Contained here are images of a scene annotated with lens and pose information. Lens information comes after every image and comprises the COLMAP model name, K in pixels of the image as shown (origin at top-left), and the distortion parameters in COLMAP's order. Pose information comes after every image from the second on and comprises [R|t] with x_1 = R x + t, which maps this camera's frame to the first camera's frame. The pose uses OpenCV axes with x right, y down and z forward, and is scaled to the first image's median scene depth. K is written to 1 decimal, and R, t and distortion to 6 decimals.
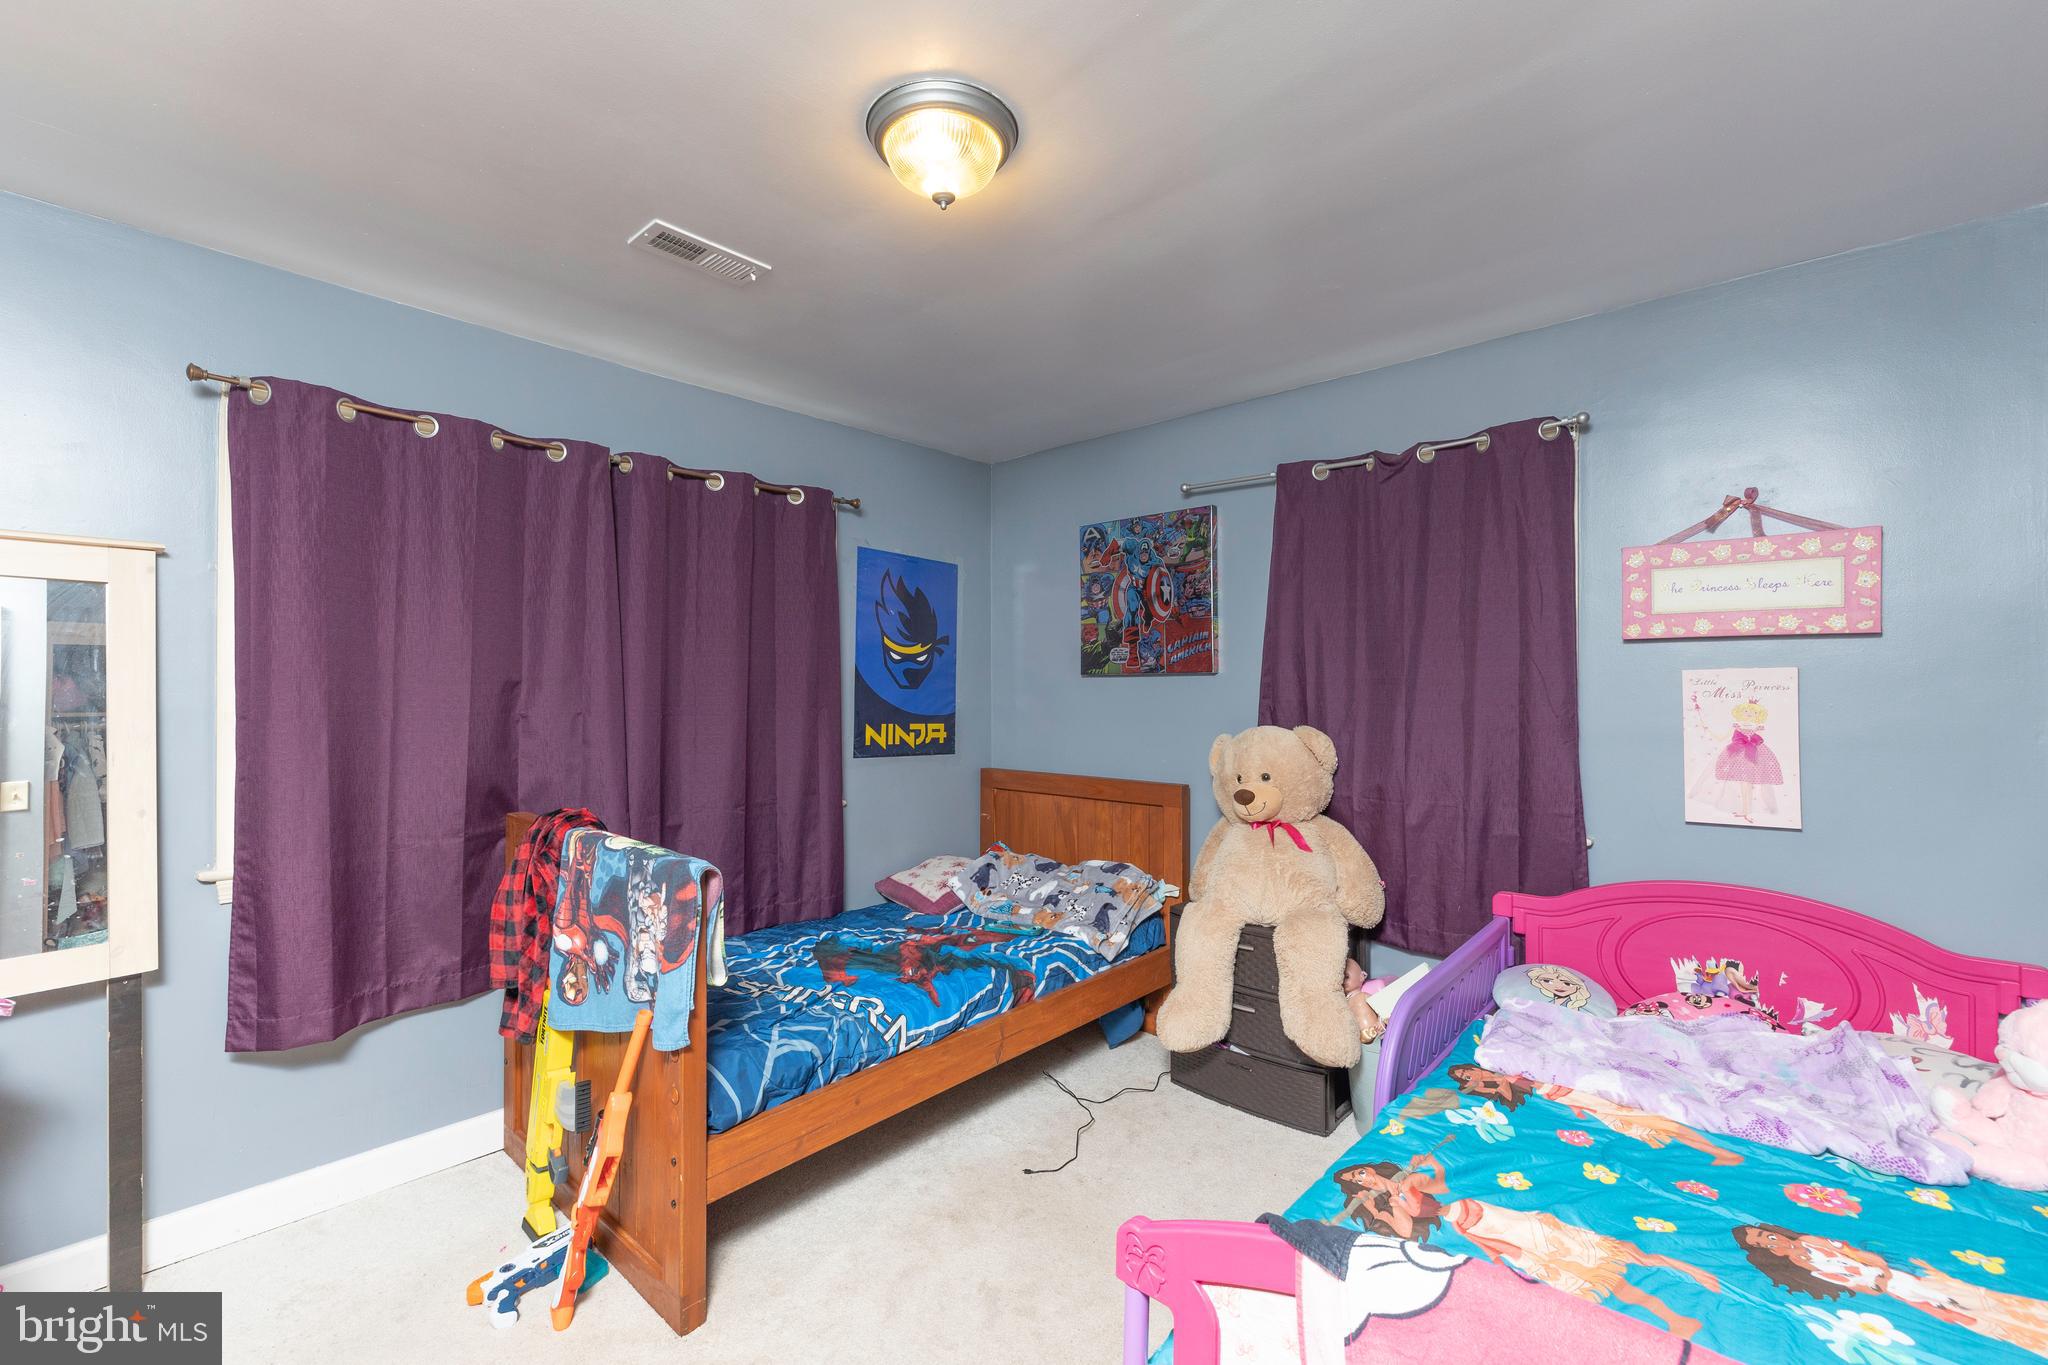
lens RADIAL K [[854.7, 0, 1019.3], [0, 854.7, 687.7], [0, 0, 1]] dist [-0.000056, 0.000154]
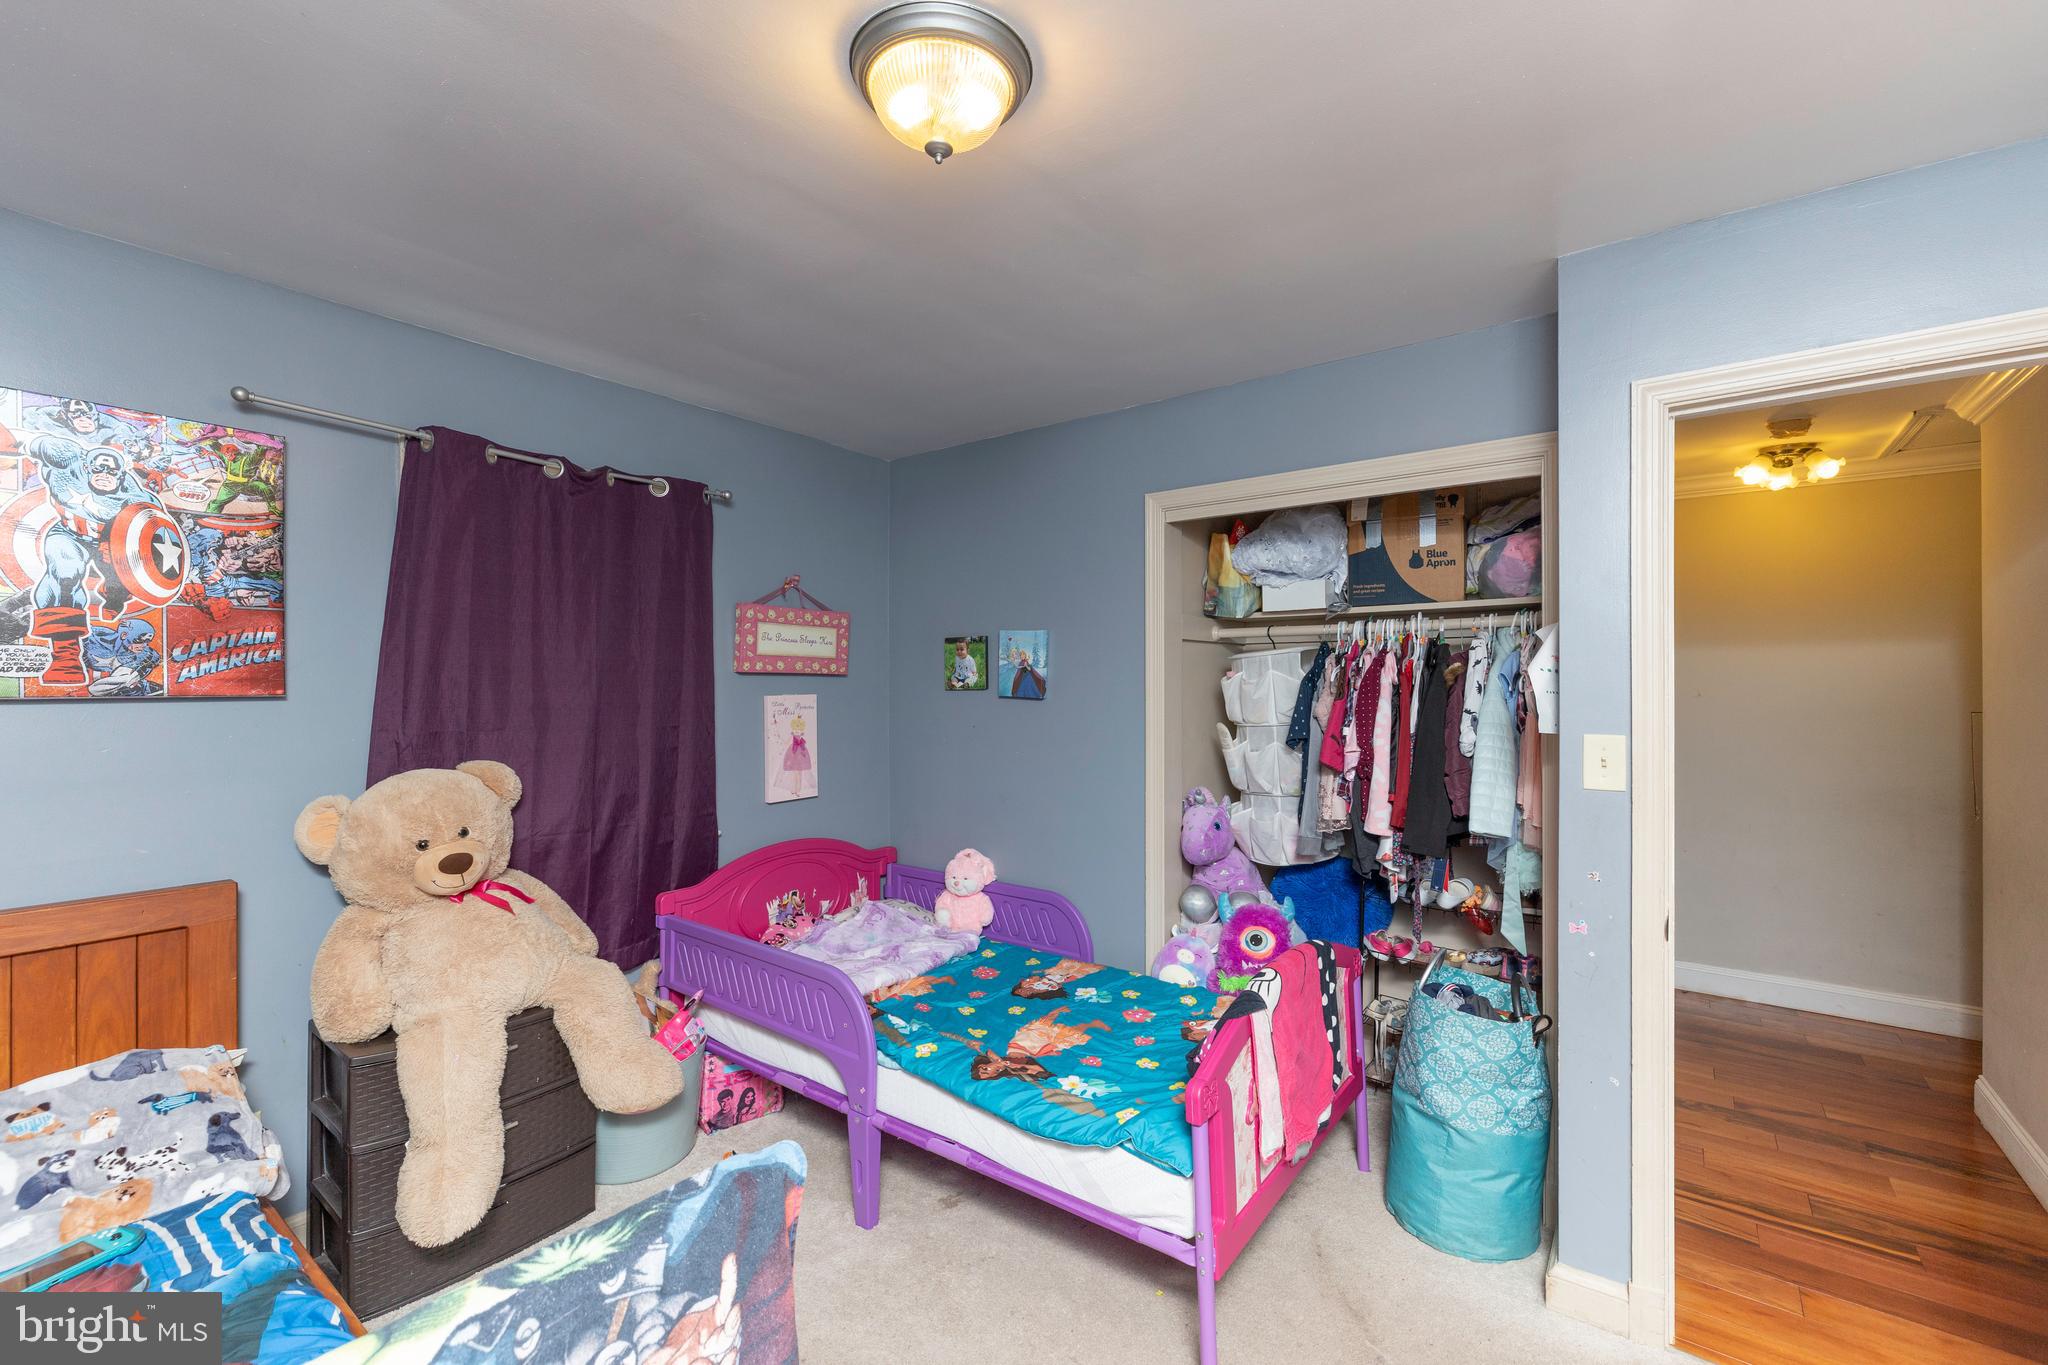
lens RADIAL K [[854.7, 0, 1019.3], [0, 854.7, 687.7], [0, 0, 1]] dist [-0.000056, 0.000154]
pose [[-0.080205, -0.002138, 0.996776, -0.664806], [-0.002844, 0.999994, 0.001917, -0.038316], [-0.996774, -0.002681, -0.080211, 0.709273]]
